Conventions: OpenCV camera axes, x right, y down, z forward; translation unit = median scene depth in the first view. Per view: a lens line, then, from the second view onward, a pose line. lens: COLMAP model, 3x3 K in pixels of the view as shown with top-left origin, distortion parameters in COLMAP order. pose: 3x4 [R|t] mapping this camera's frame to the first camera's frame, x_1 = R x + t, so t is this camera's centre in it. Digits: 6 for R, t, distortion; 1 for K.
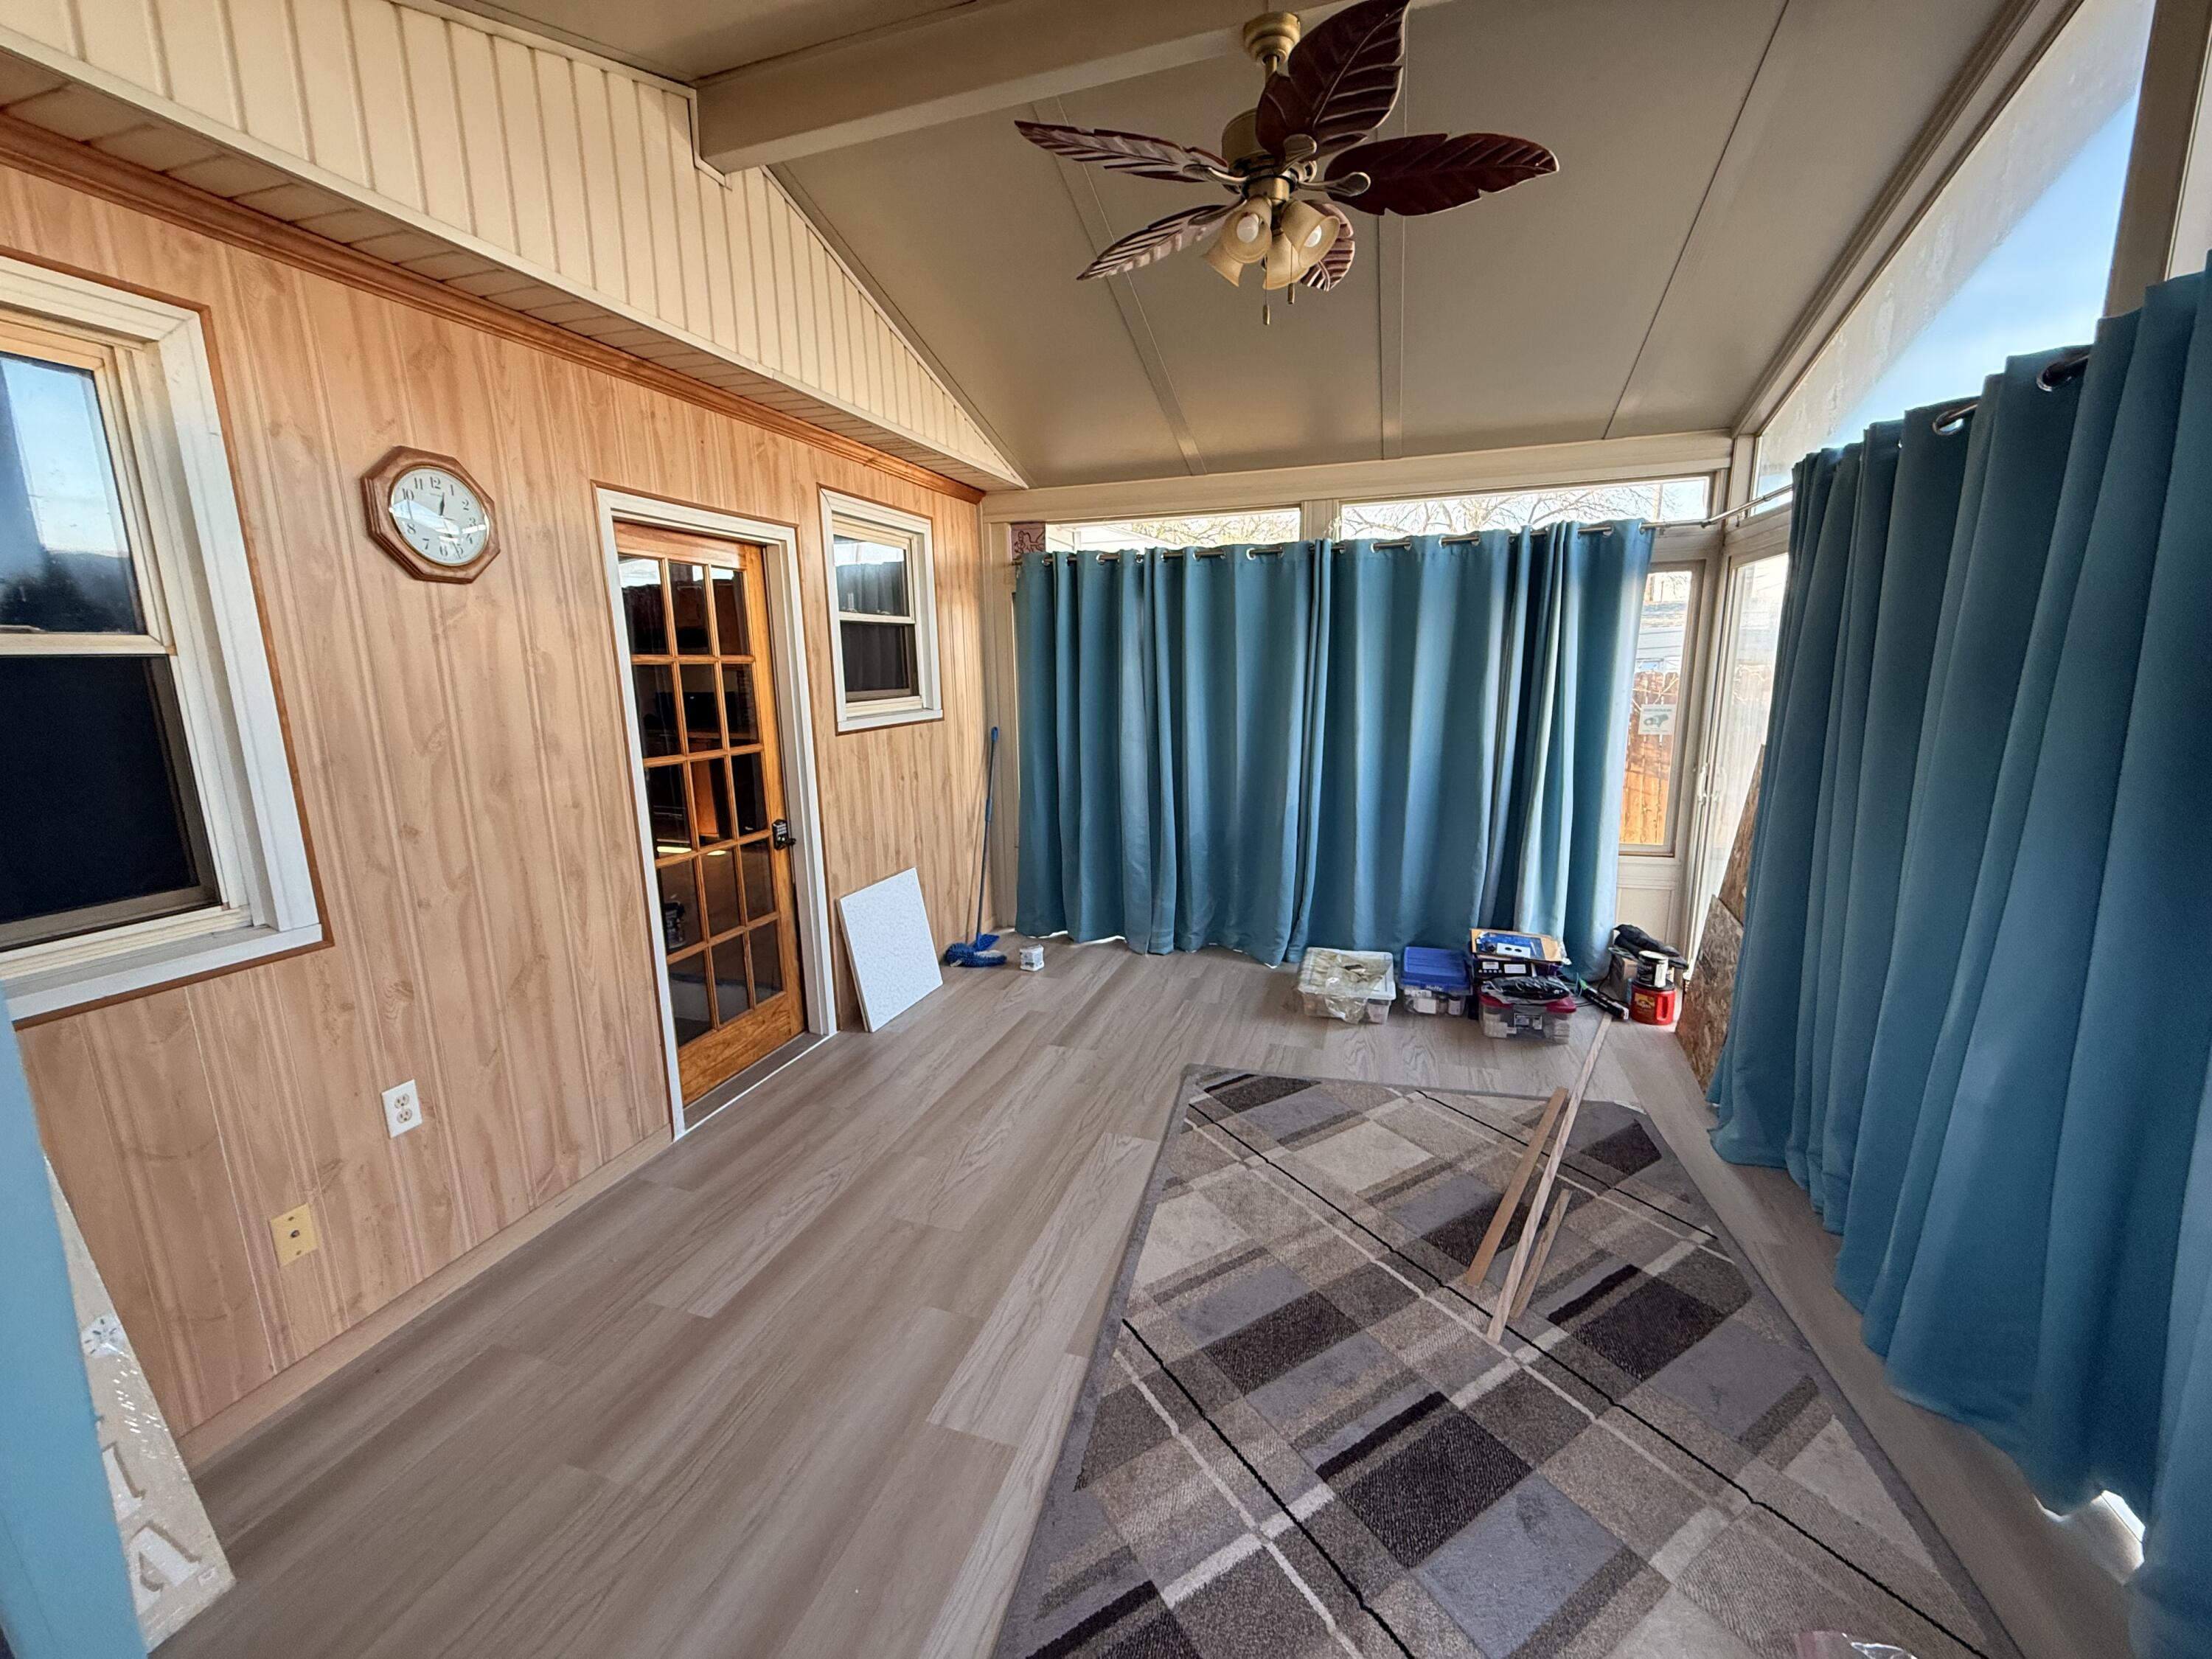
lens RADIAL K [[874.0, 0, 1105.6], [0, 874.0, 829.2], [0, 0, 1]] dist [-0.000011, -0.000030]
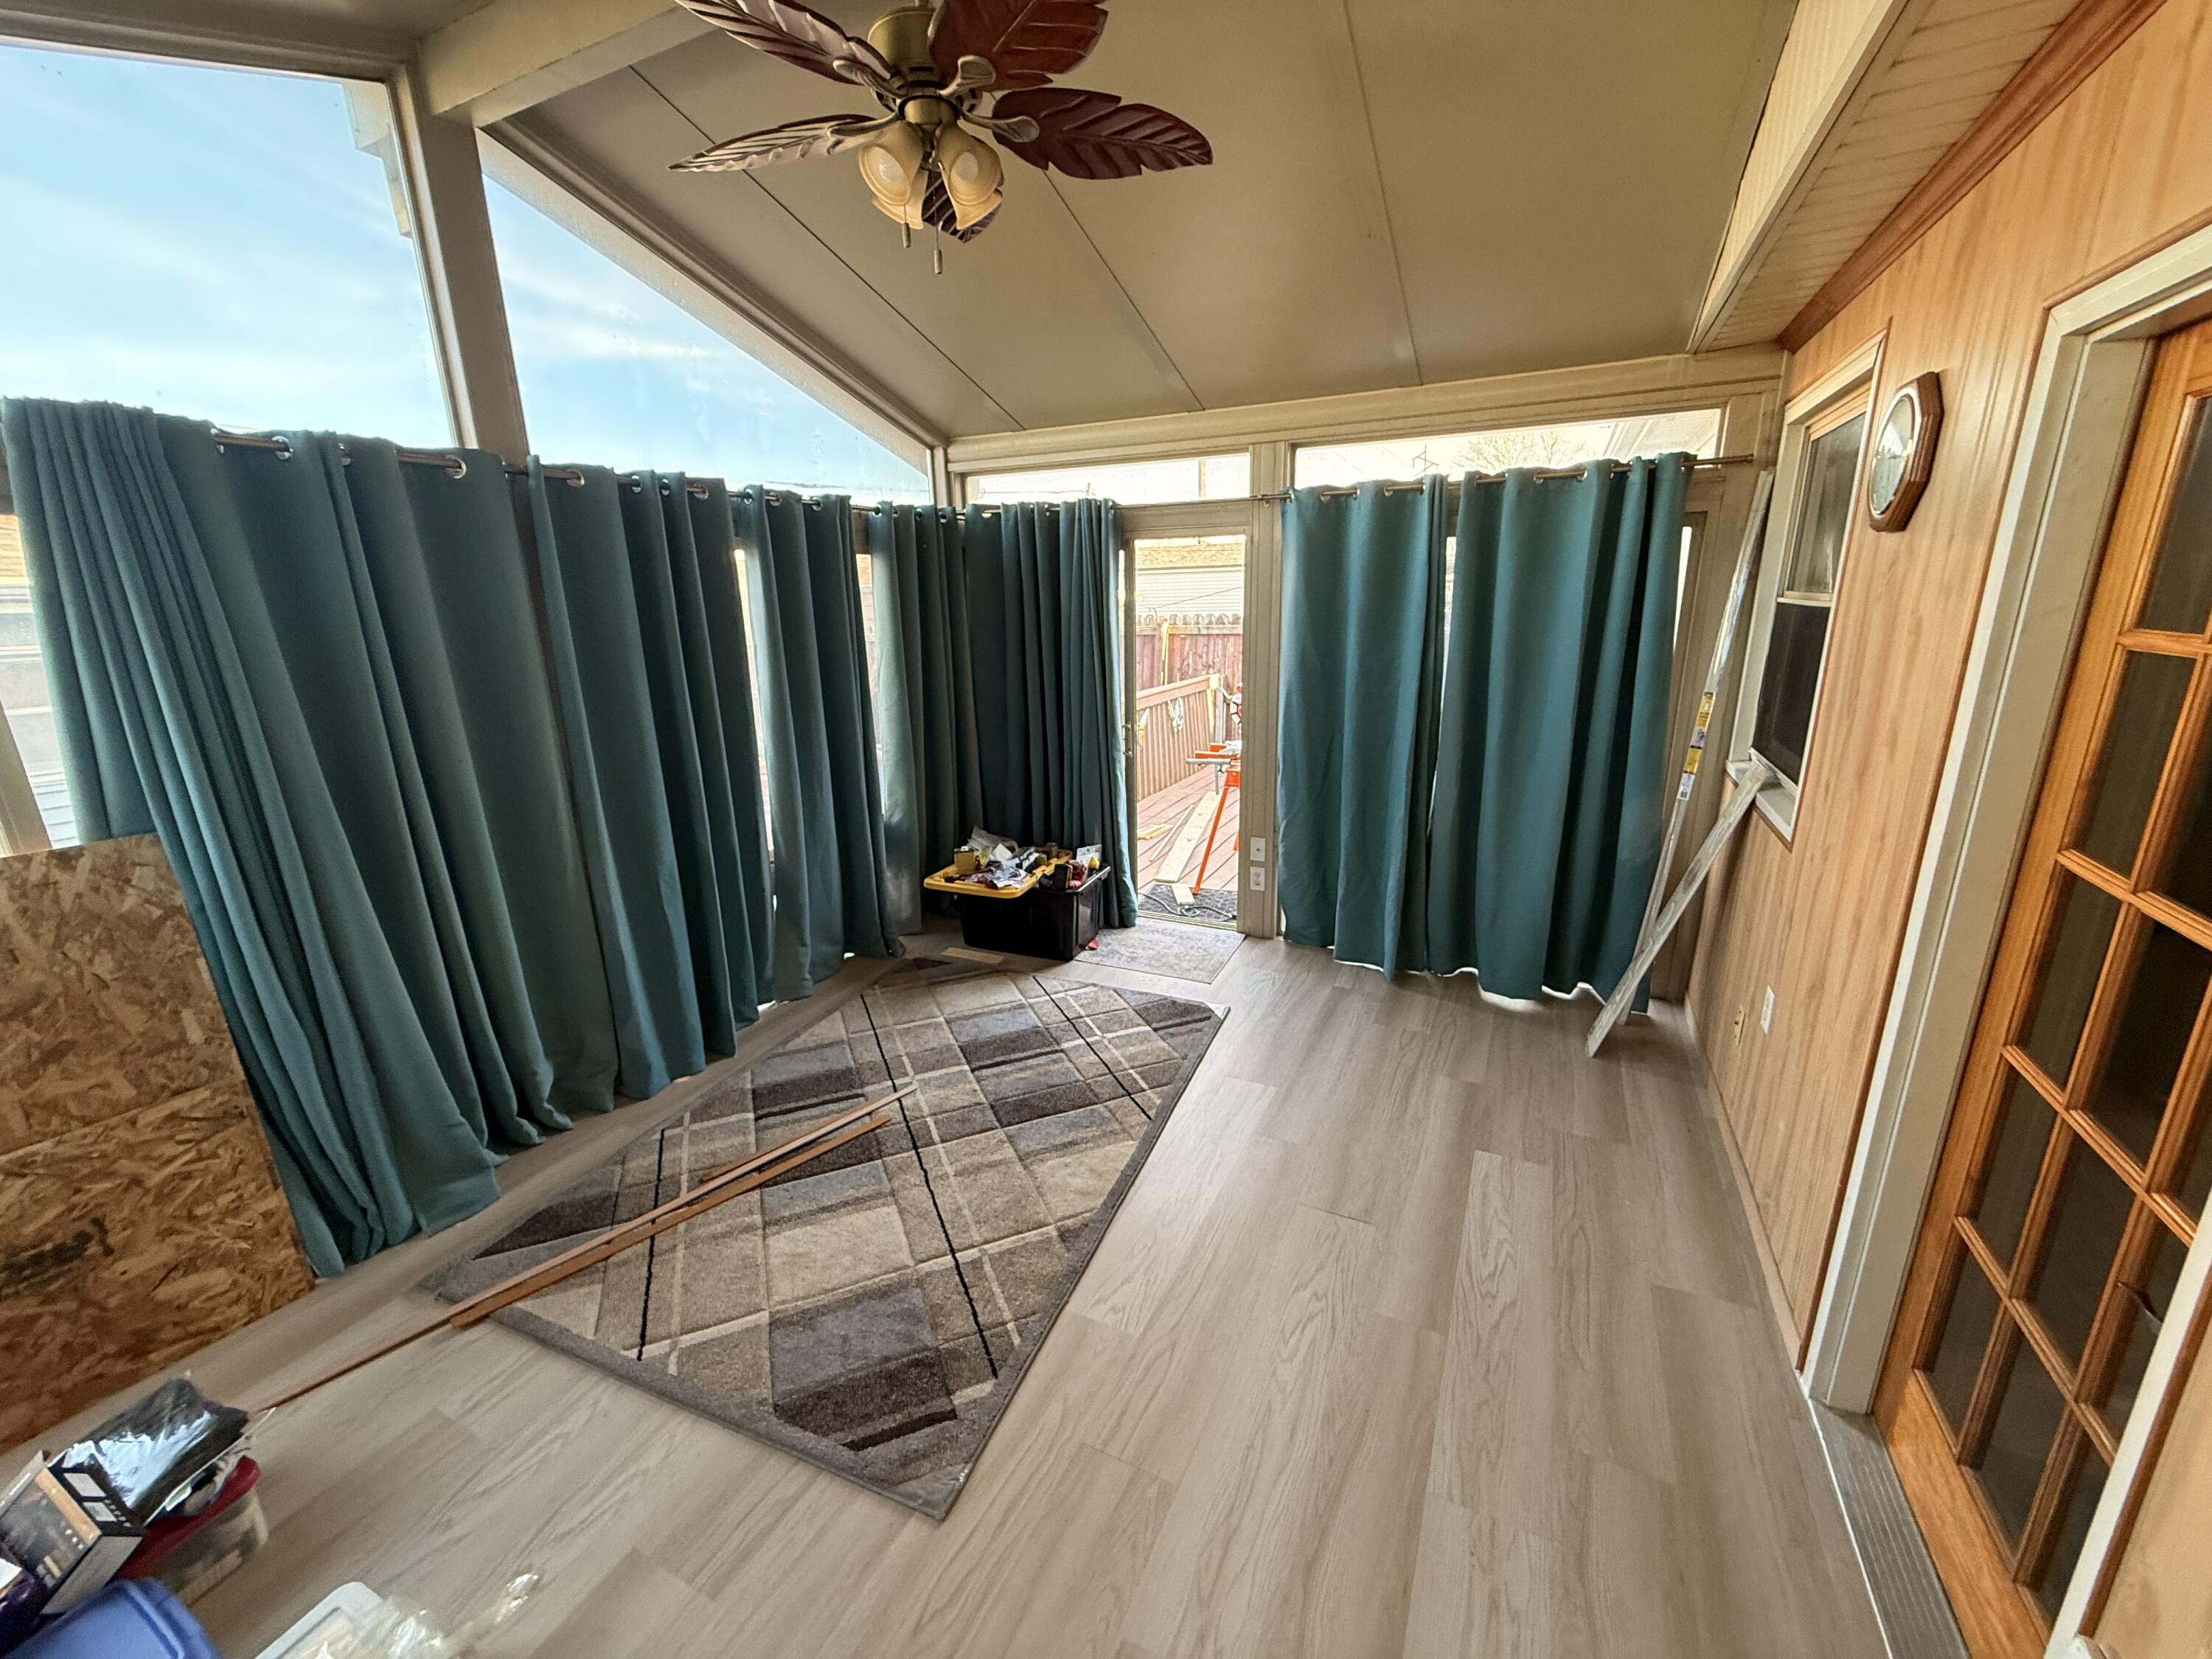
lens RADIAL K [[874.0, 0, 1102.5], [0, 874.0, 832.9], [0, 0, 1]] dist [-0.000011, -0.000030]
pose [[-0.989114, 0.000869, 0.147150, -0.101115], [0.066478, 0.894761, 0.441568, -0.430593], [-0.131280, 0.446544, -0.885079, 1.919589]]
